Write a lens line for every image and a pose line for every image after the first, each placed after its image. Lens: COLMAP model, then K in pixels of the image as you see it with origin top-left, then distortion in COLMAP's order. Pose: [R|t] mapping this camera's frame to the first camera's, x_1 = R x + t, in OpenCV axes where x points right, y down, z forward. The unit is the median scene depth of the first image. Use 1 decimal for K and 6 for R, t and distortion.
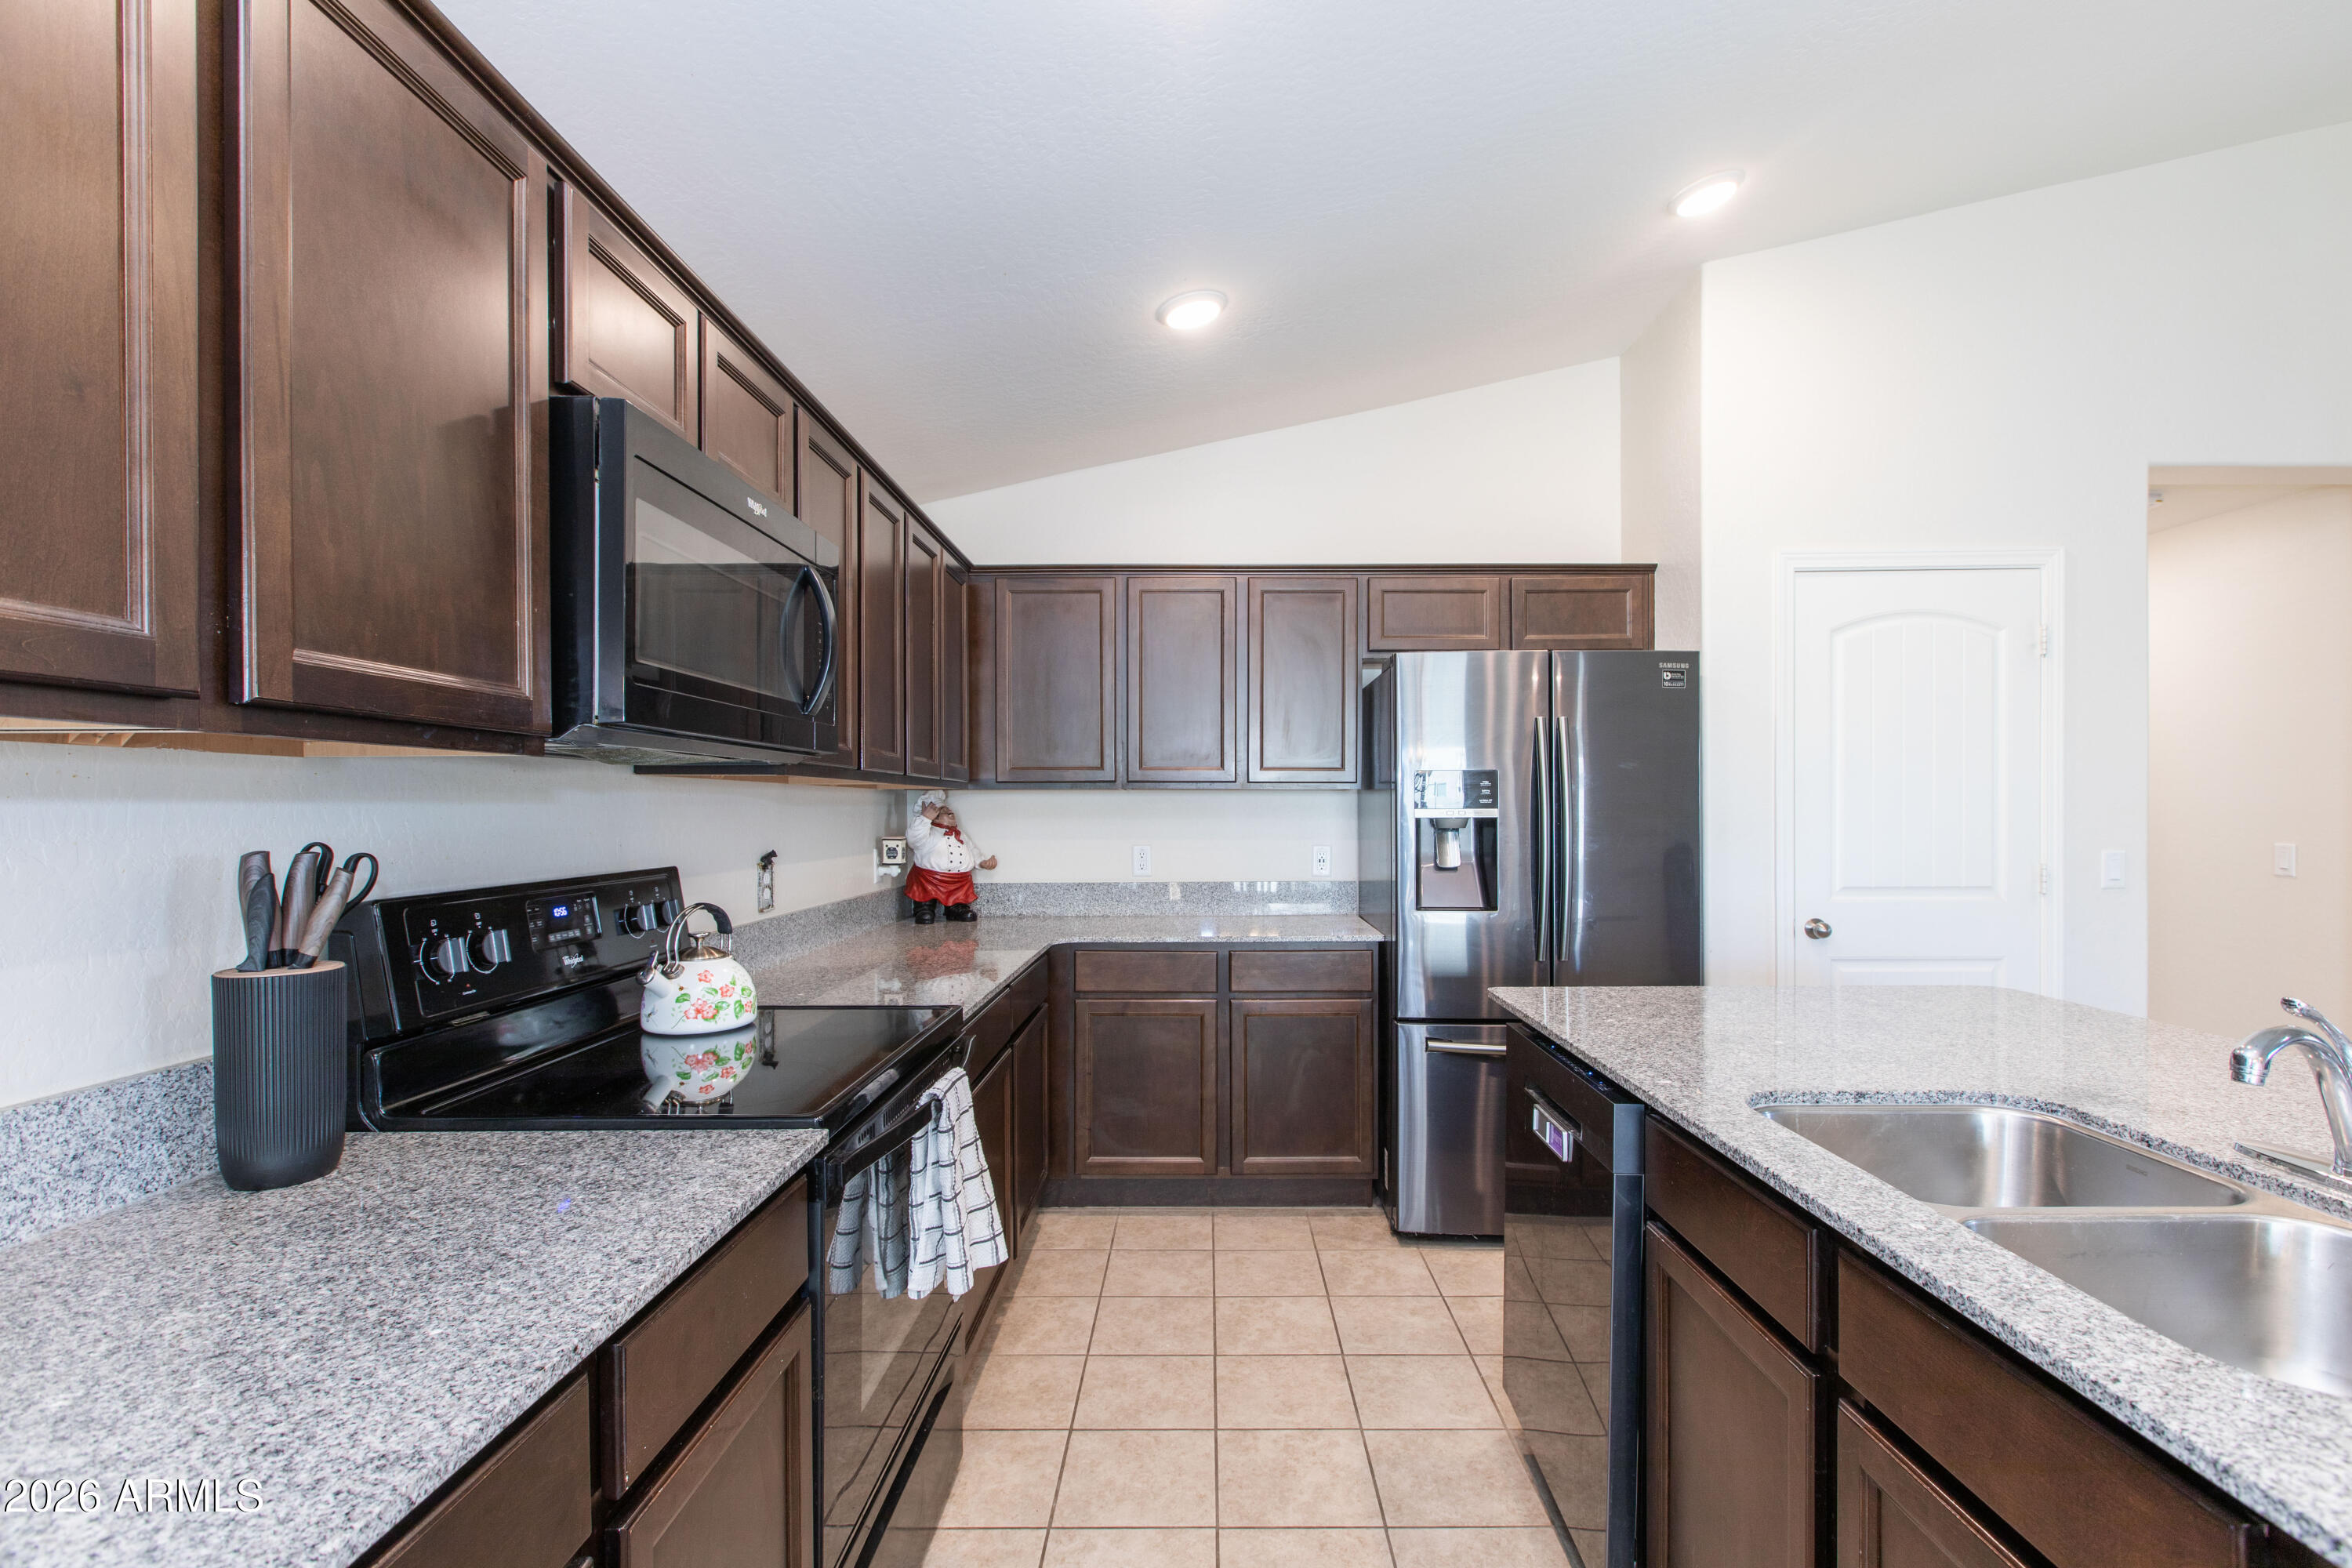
lens RADIAL K [[1083.1, 0, 1176.7], [0, 1083.1, 813.1], [0, 0, 1]] dist [-0.000988, -0.000154]
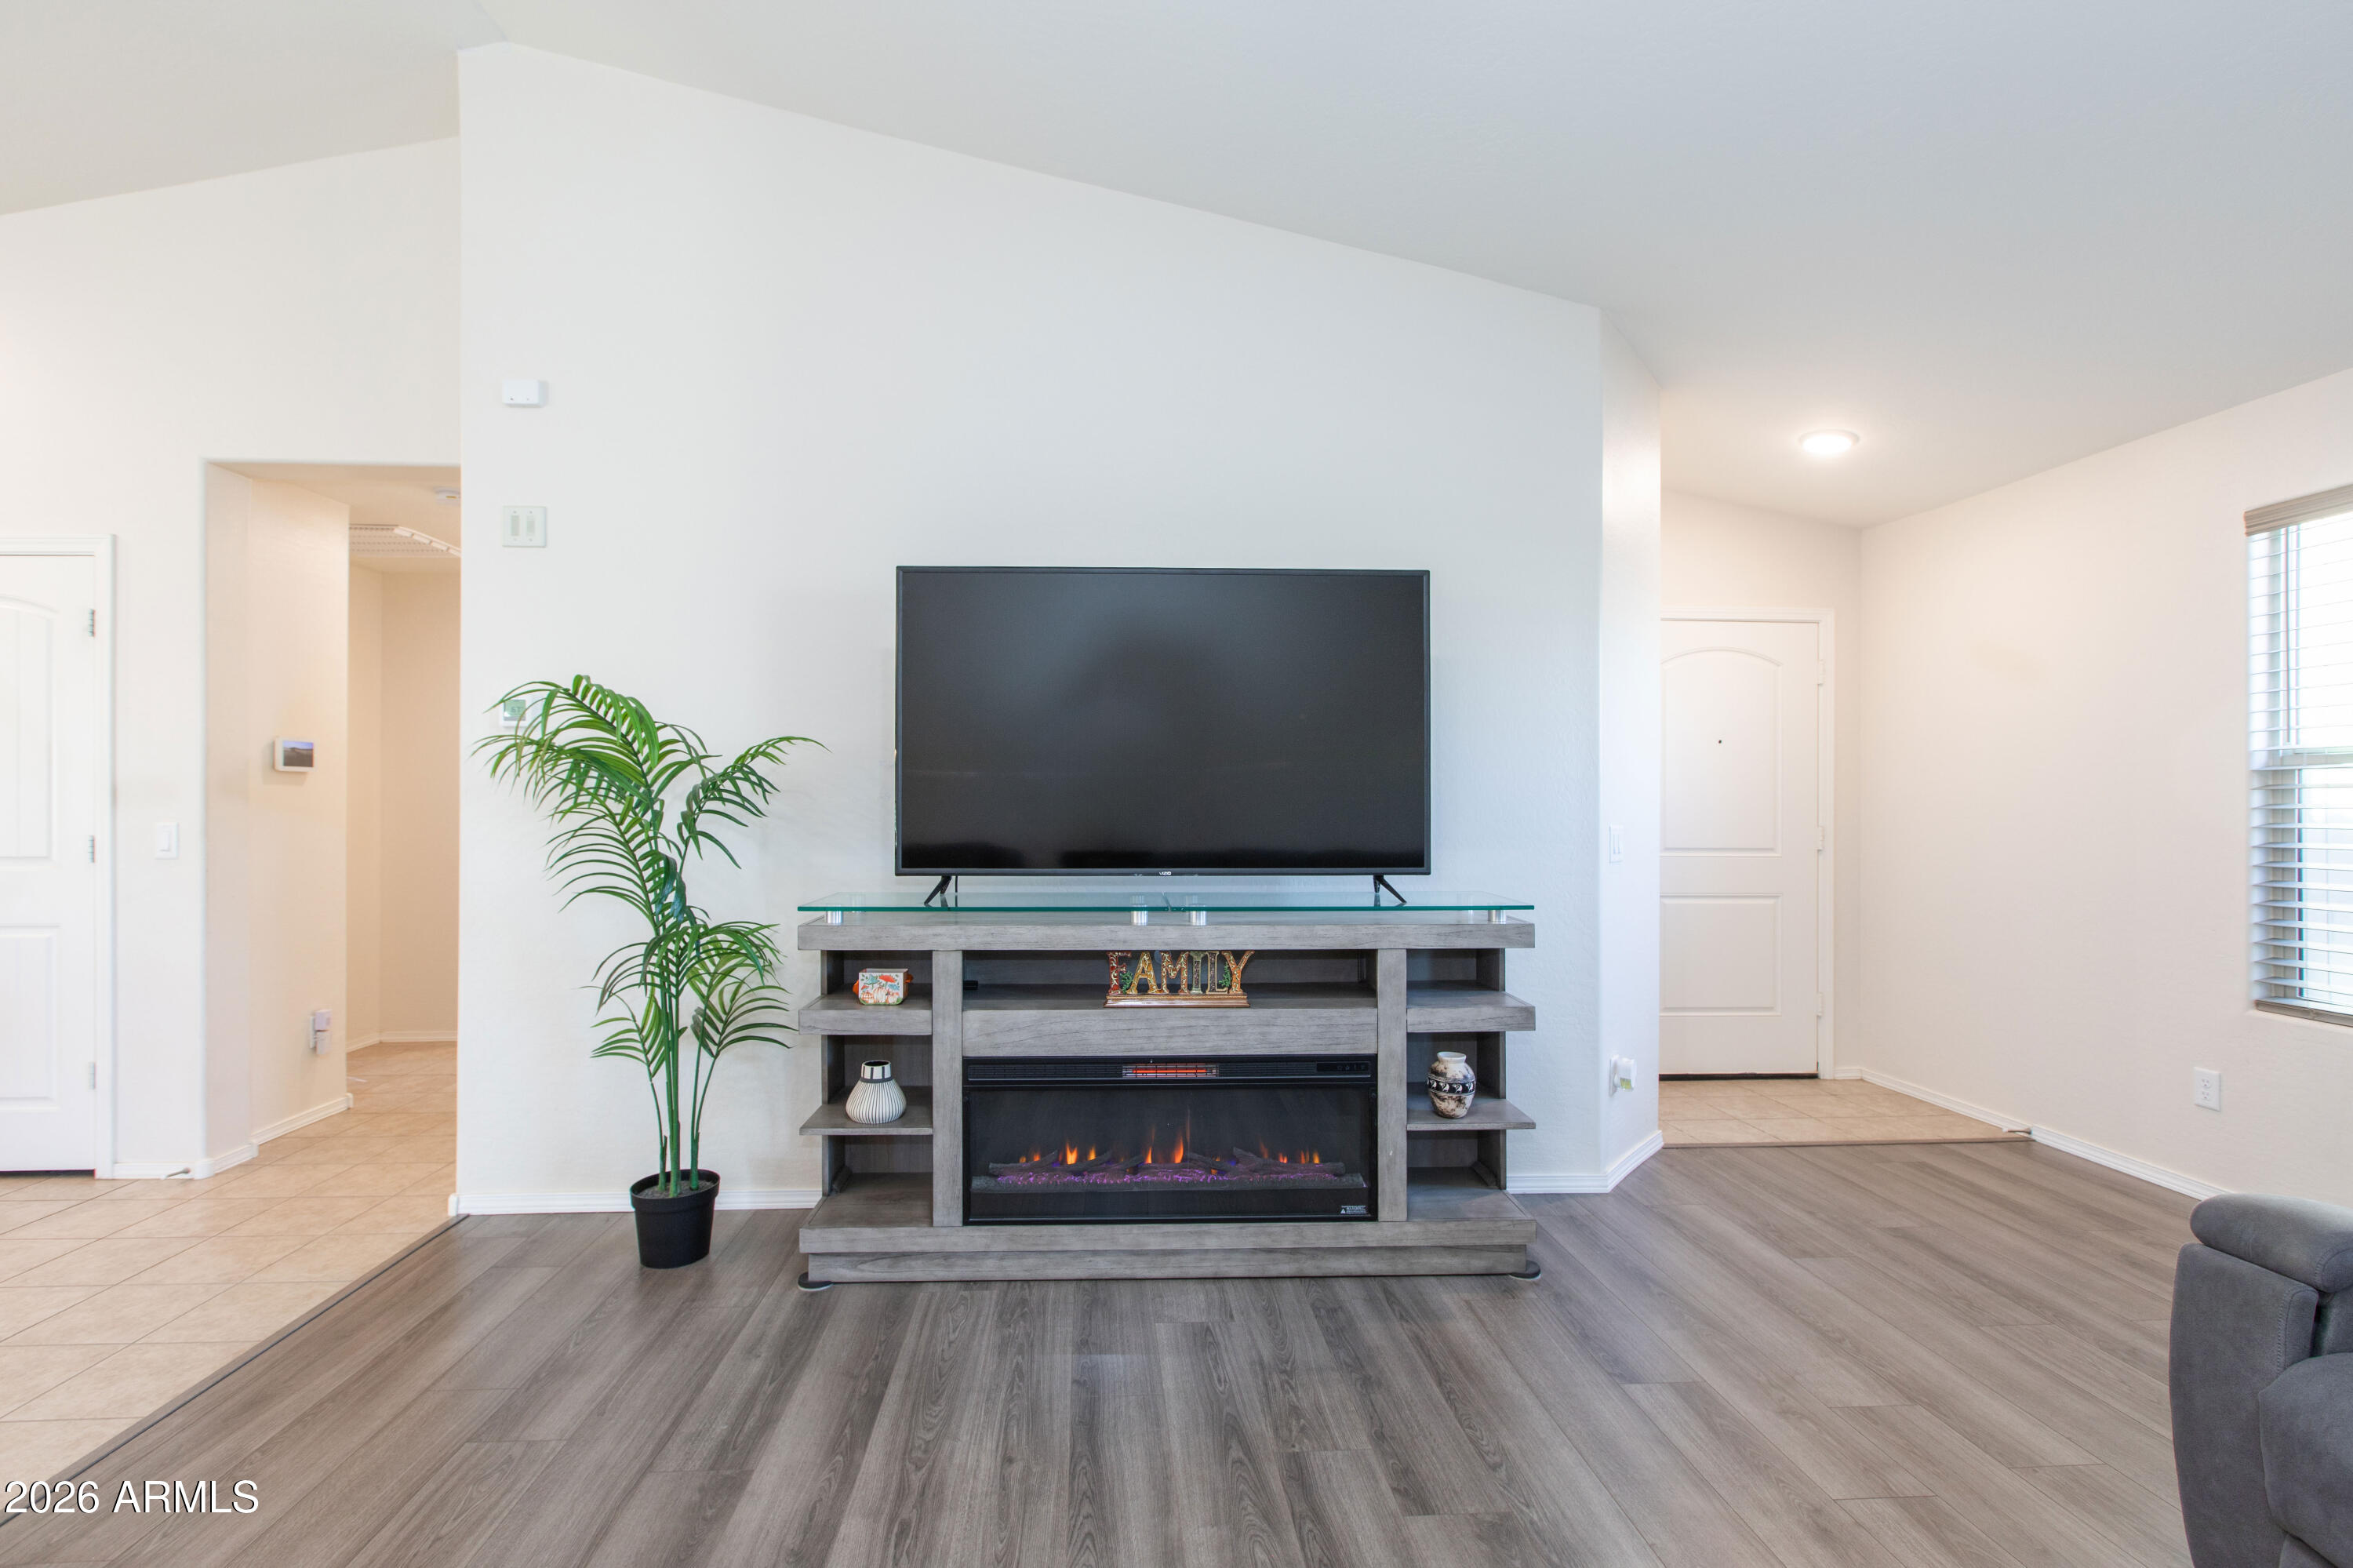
lens RADIAL K [[1055.3, 0, 1179.5], [0, 1055.3, 799.2], [0, 0, 1]] dist [0.000028, -0.000166]
pose [[0.999239, 0.005141, 0.038669, 1.806415], [-0.004685, 0.999918, -0.011882, 0.019221], [-0.038727, 0.011692, 0.999181, -0.065545]]
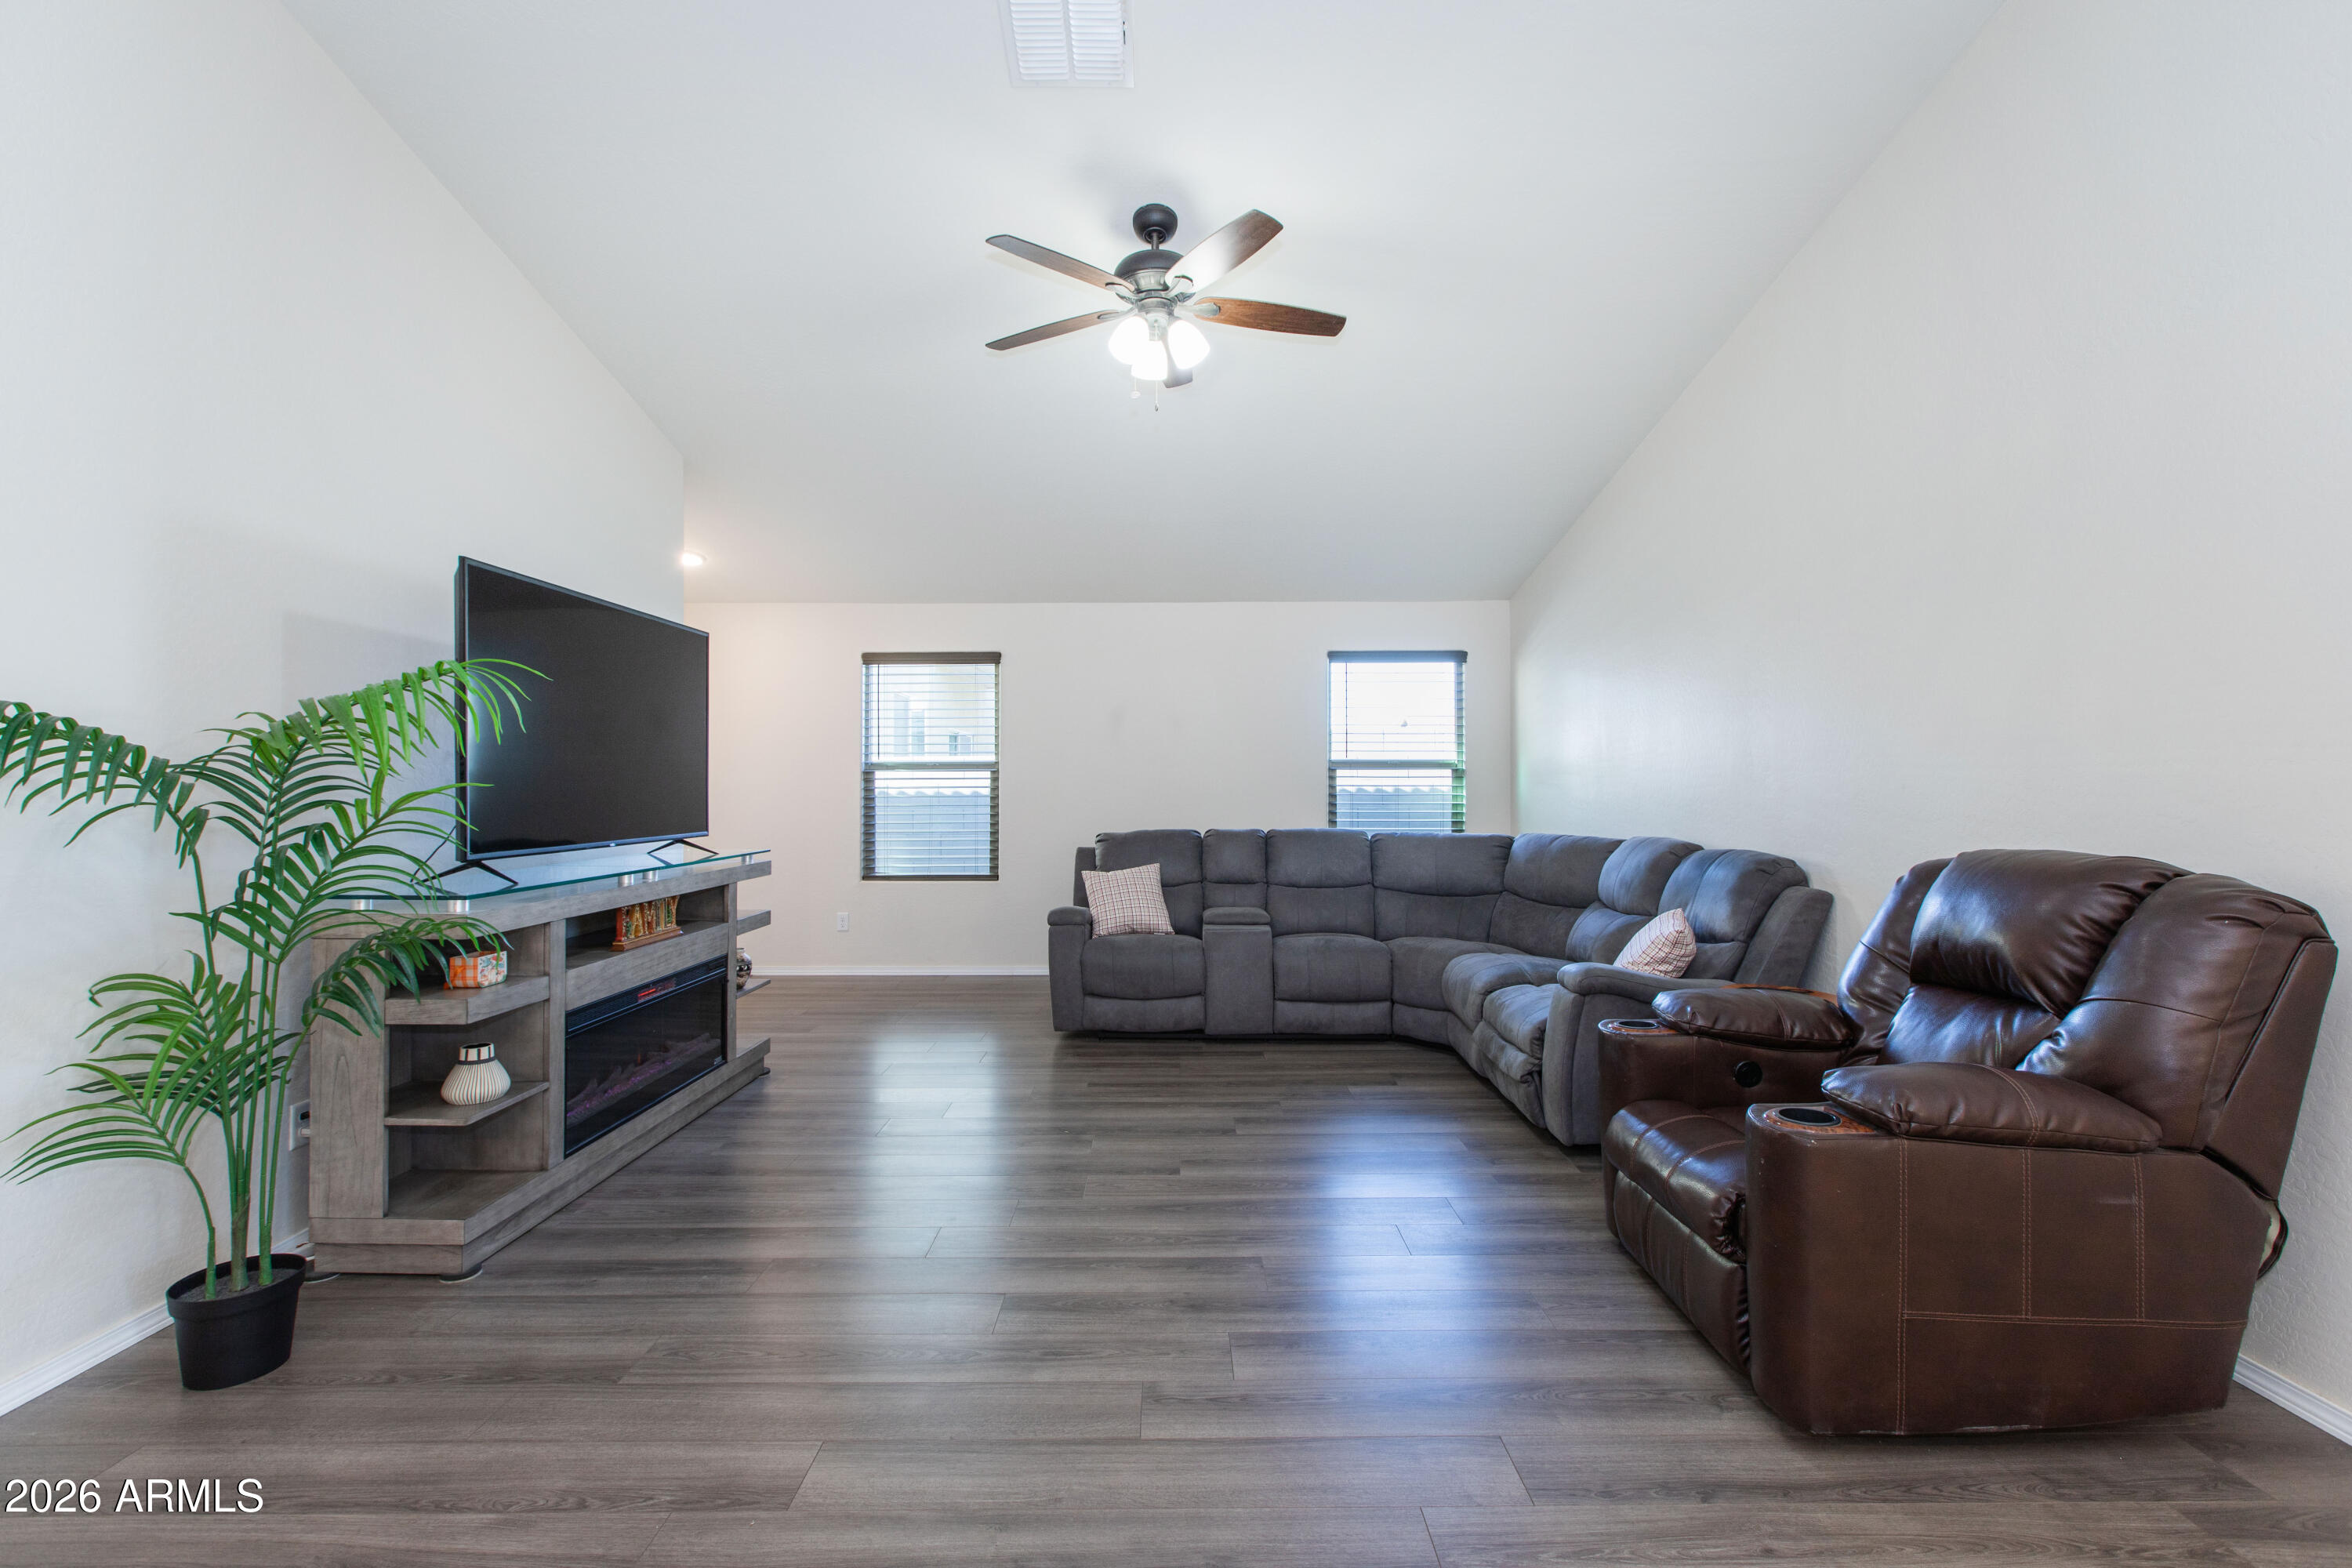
lens RADIAL K [[1064.9, 0, 1179.1], [0, 1064.9, 771.1], [0, 0, 1]] dist [0.000878, 0.000293]
pose [[0.003473, 0.015952, 0.999867, 0.752508], [0.010460, 0.999817, -0.015988, 0.017335], [-0.999939, 0.010515, 0.003306, 0.204763]]
